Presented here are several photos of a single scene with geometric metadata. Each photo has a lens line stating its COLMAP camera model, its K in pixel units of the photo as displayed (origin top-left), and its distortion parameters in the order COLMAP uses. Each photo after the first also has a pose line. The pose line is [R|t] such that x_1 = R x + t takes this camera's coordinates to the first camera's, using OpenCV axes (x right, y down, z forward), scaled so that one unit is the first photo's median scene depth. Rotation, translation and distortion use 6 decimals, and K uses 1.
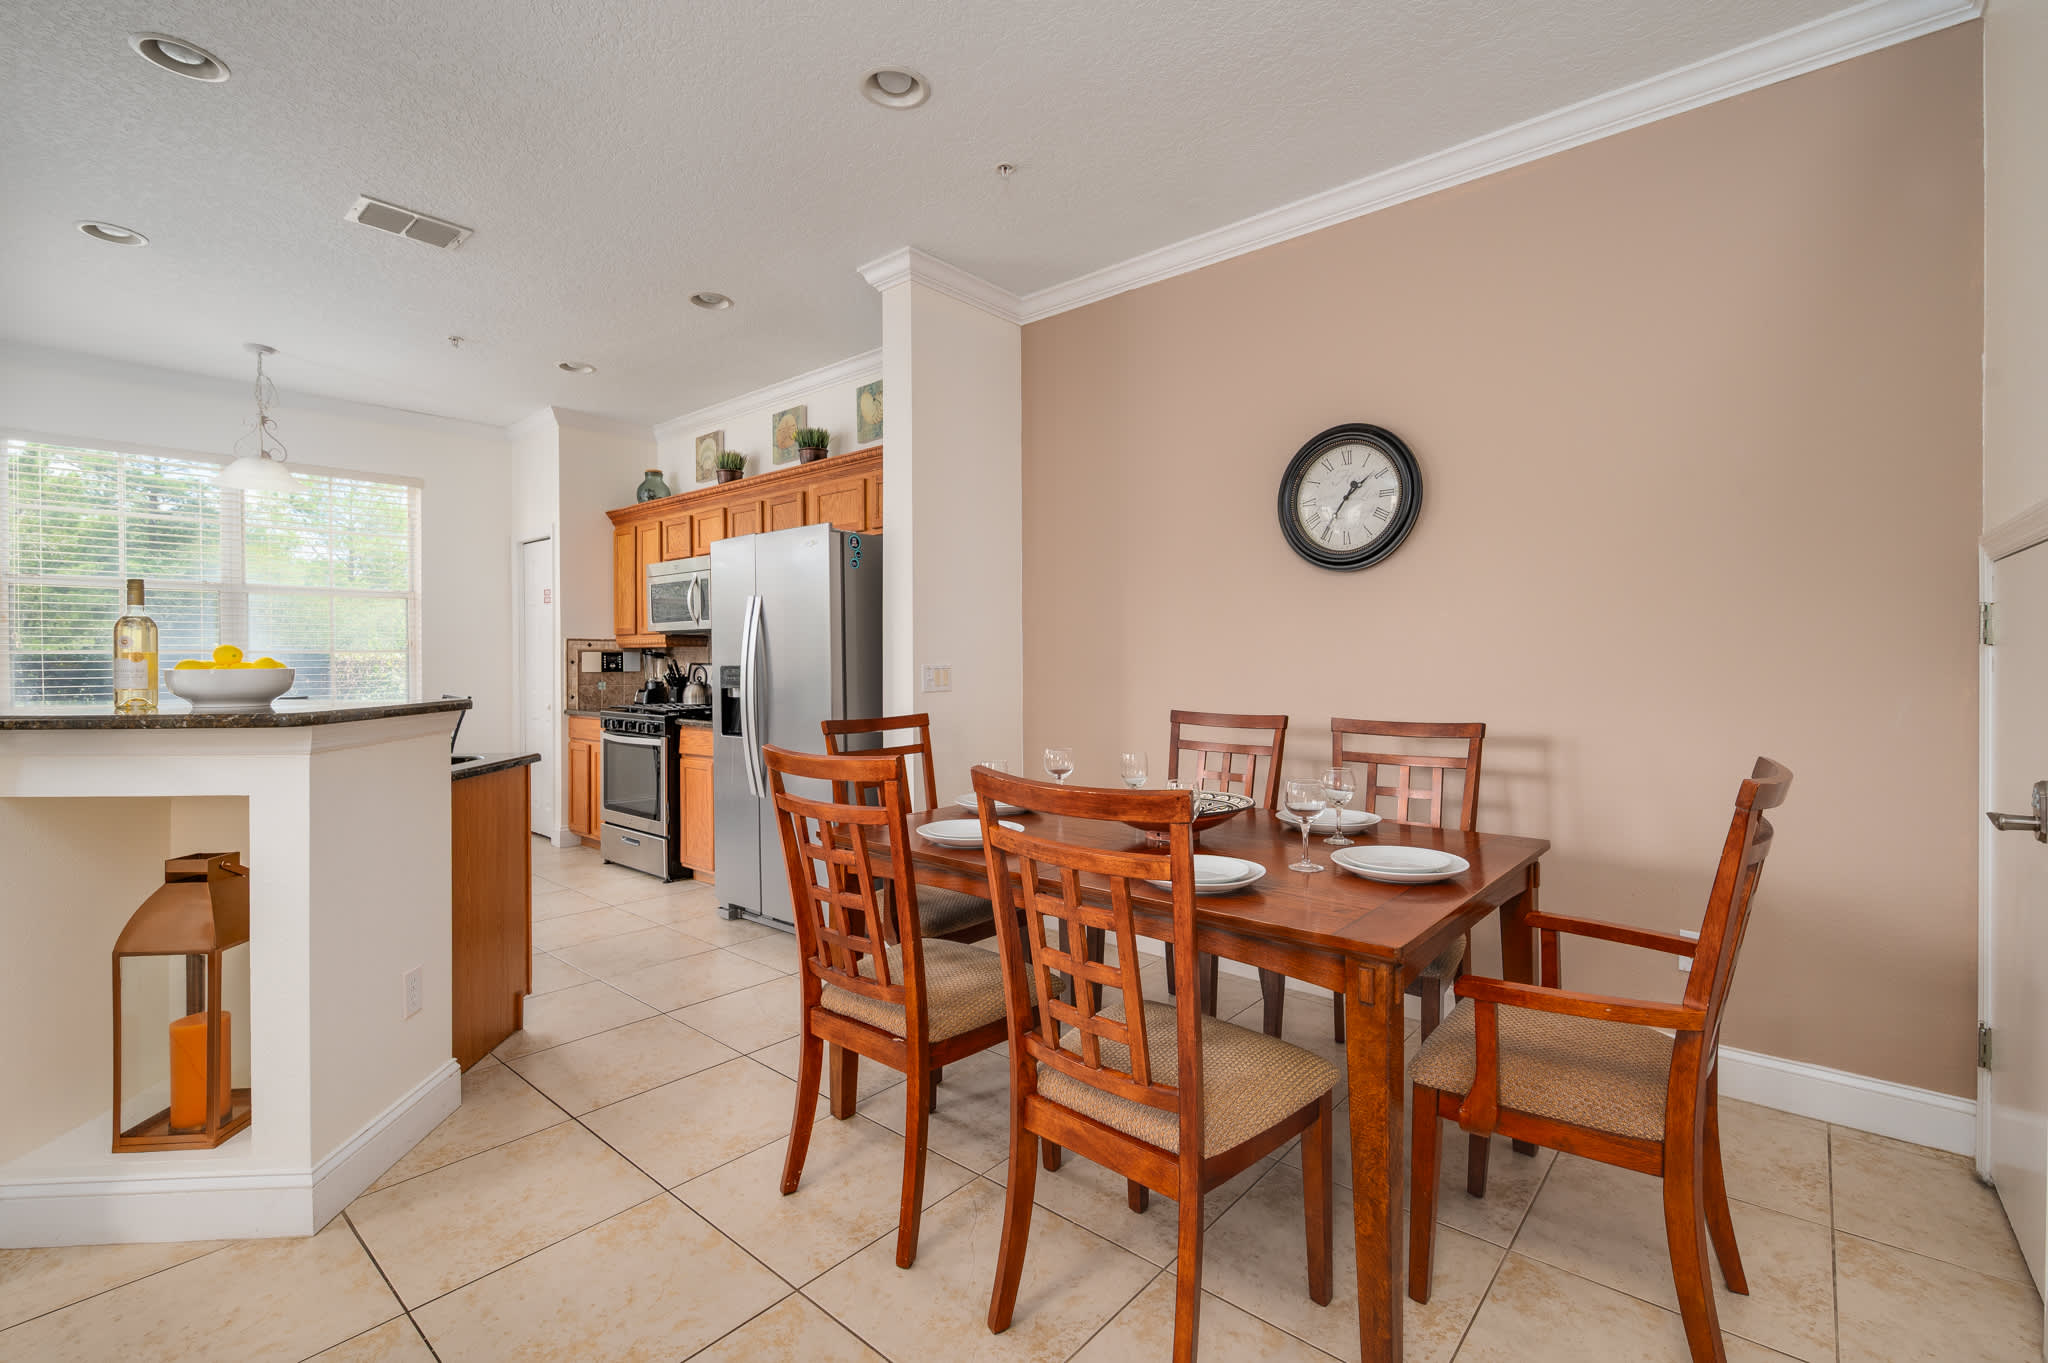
lens RADIAL K [[912.4, 0, 993.4], [0, 912.4, 661.5], [0, 0, 1]] dist [-0.001034, -0.000242]
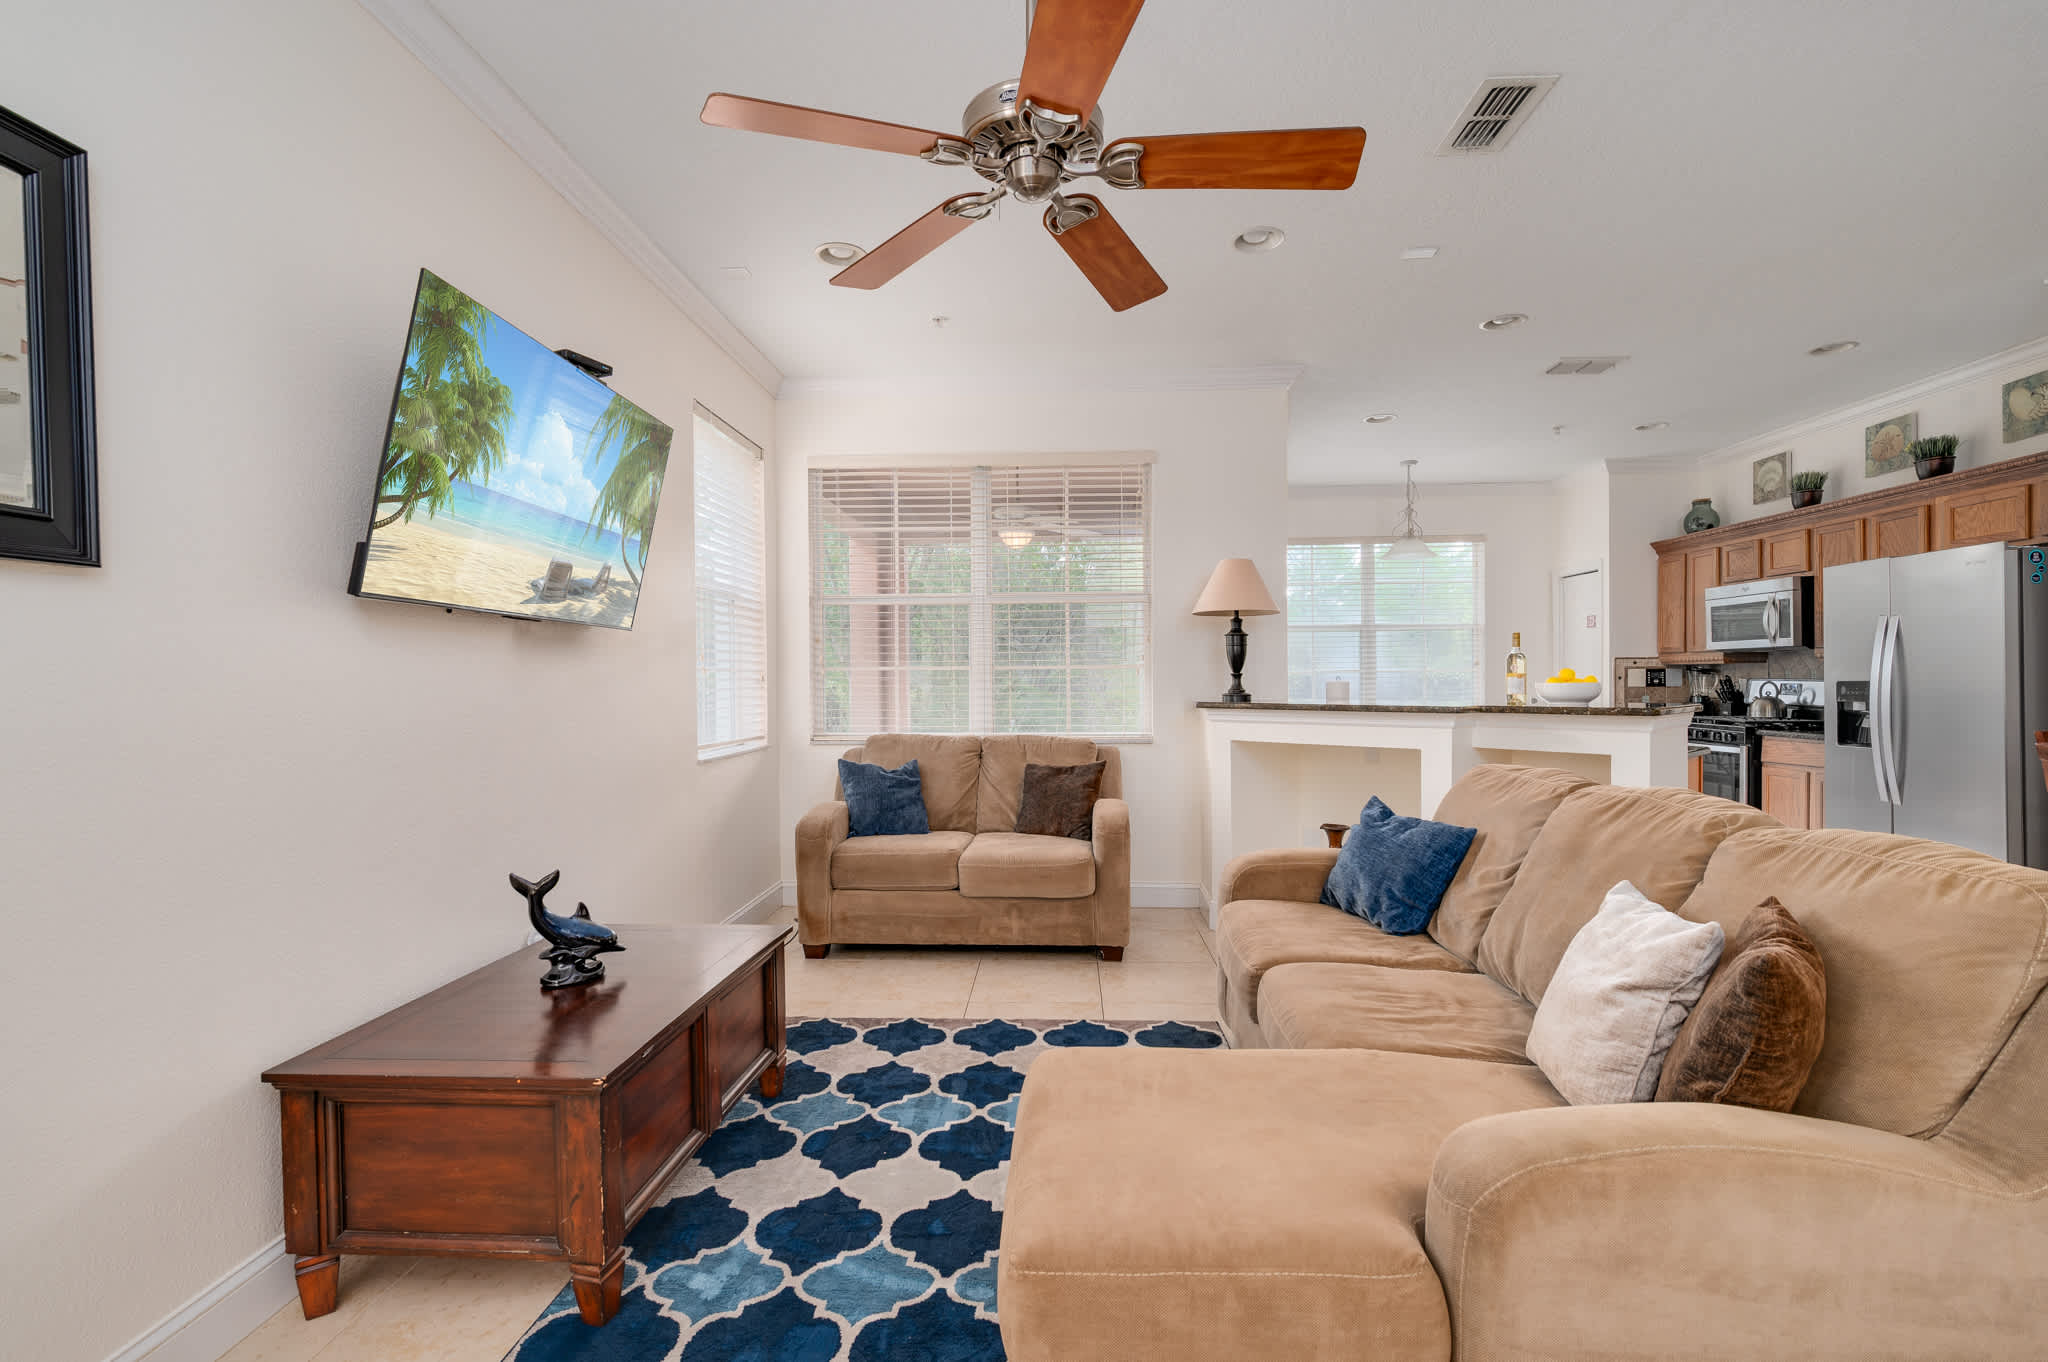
lens RADIAL K [[892.2, 0, 1057.8], [0, 892.2, 686.2], [0, 0, 1]] dist [0.000621, 0.000015]
pose [[0.642640, 0.004706, -0.766154, -0.082655], [0.003022, 0.999958, 0.008677, -0.000988], [0.766162, -0.007891, 0.642598, -0.400714]]
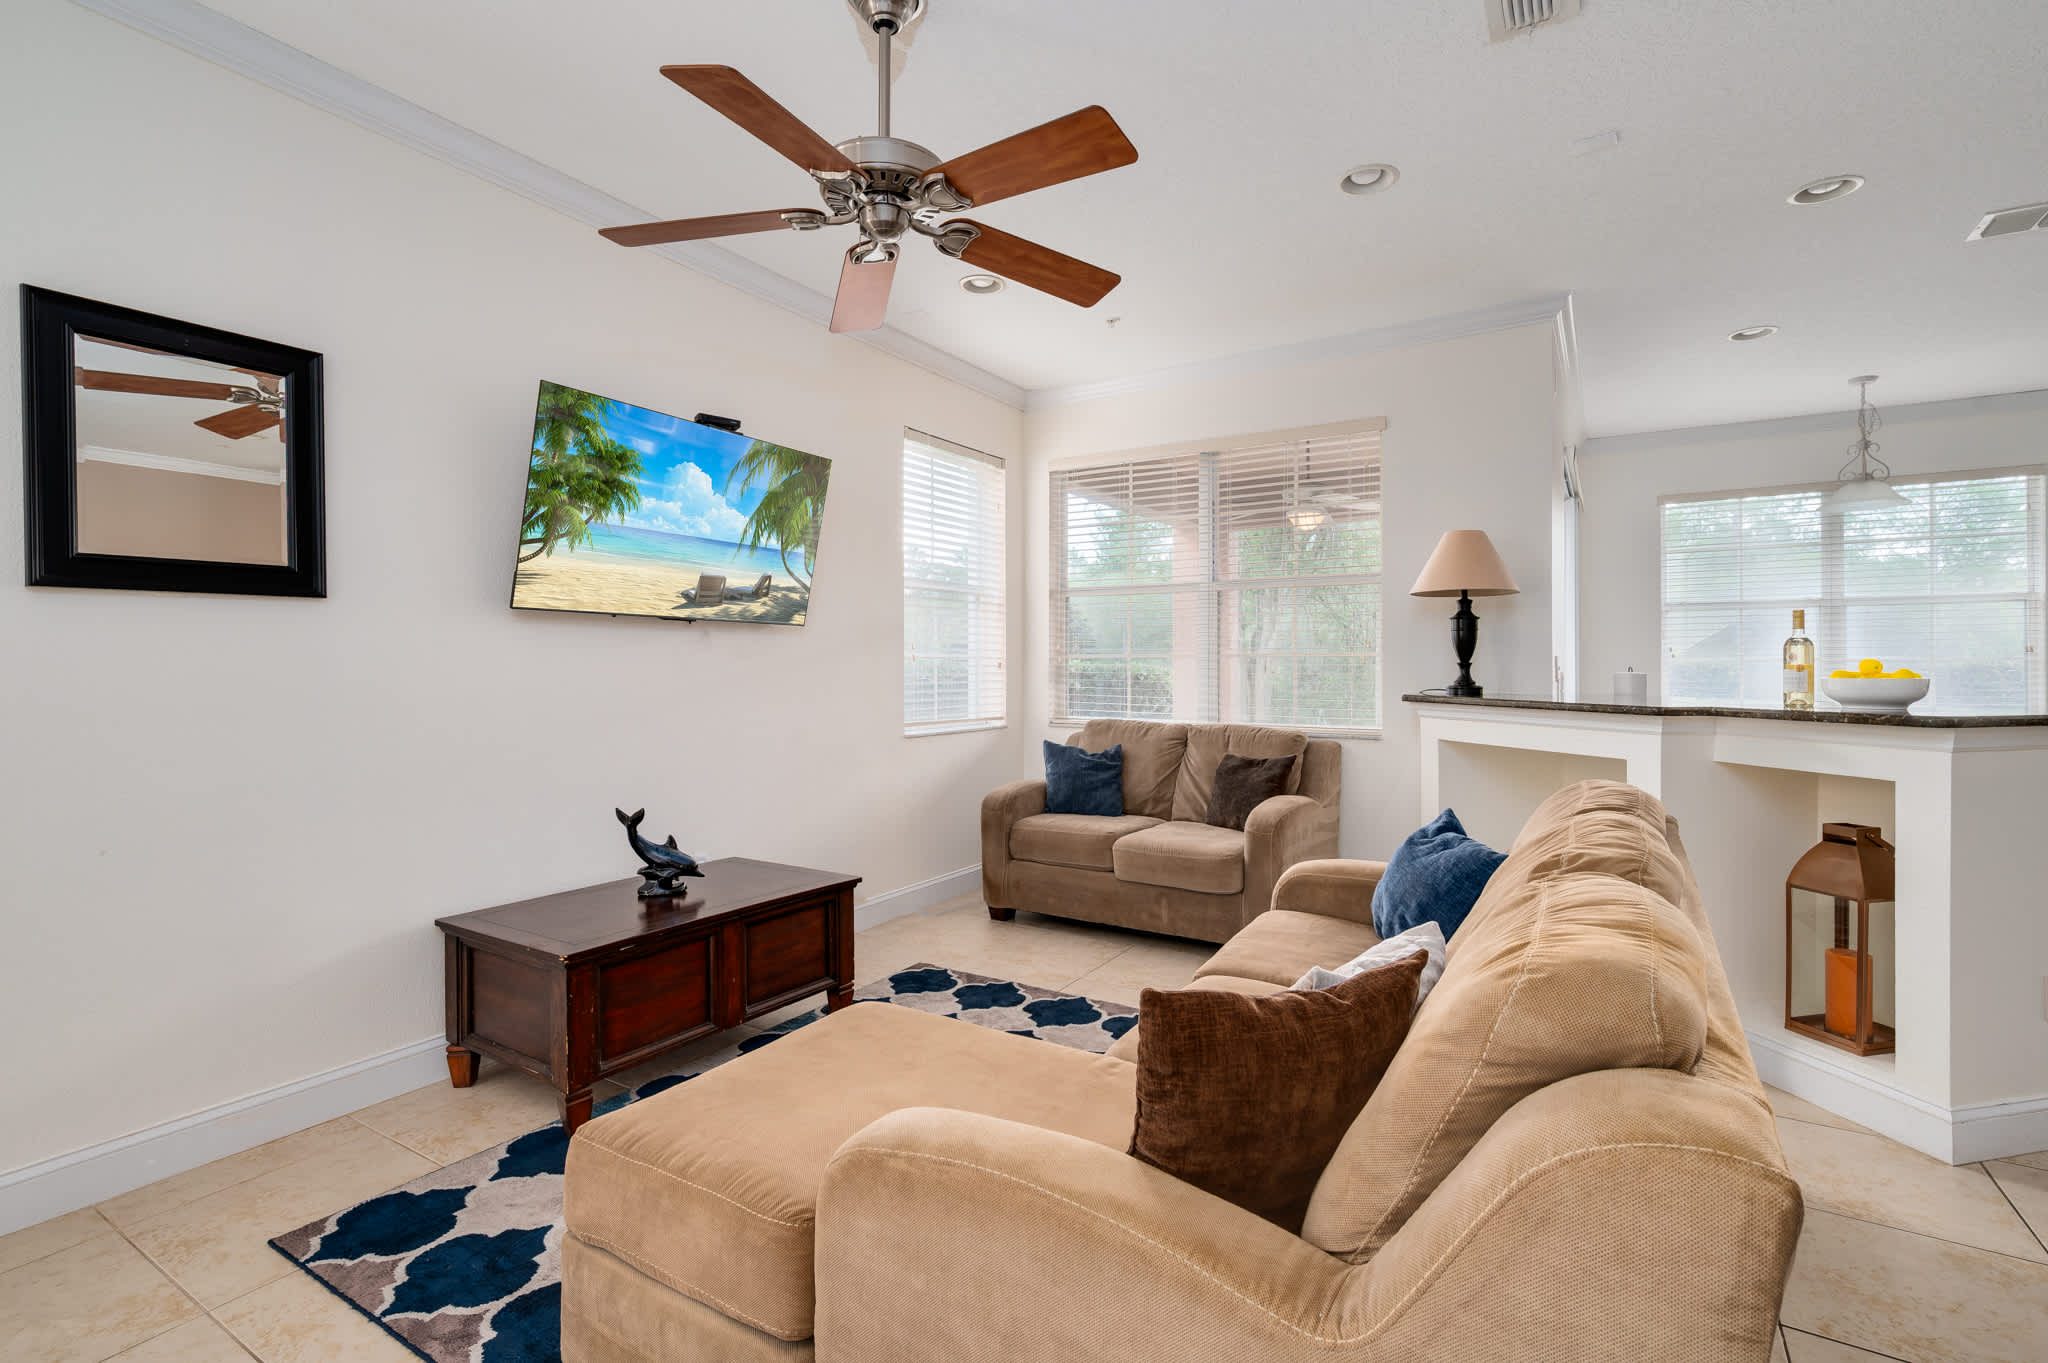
lens RADIAL K [[910.9, 0, 1085.0], [0, 910.9, 664.6], [0, 0, 1]] dist [0.000460, 0.000710]
pose [[0.206449, 0.000882, -0.978457, 0.071702], [-0.003202, 0.999995, 0.000226, -0.003305], [0.978452, 0.003086, 0.206451, -0.143647]]
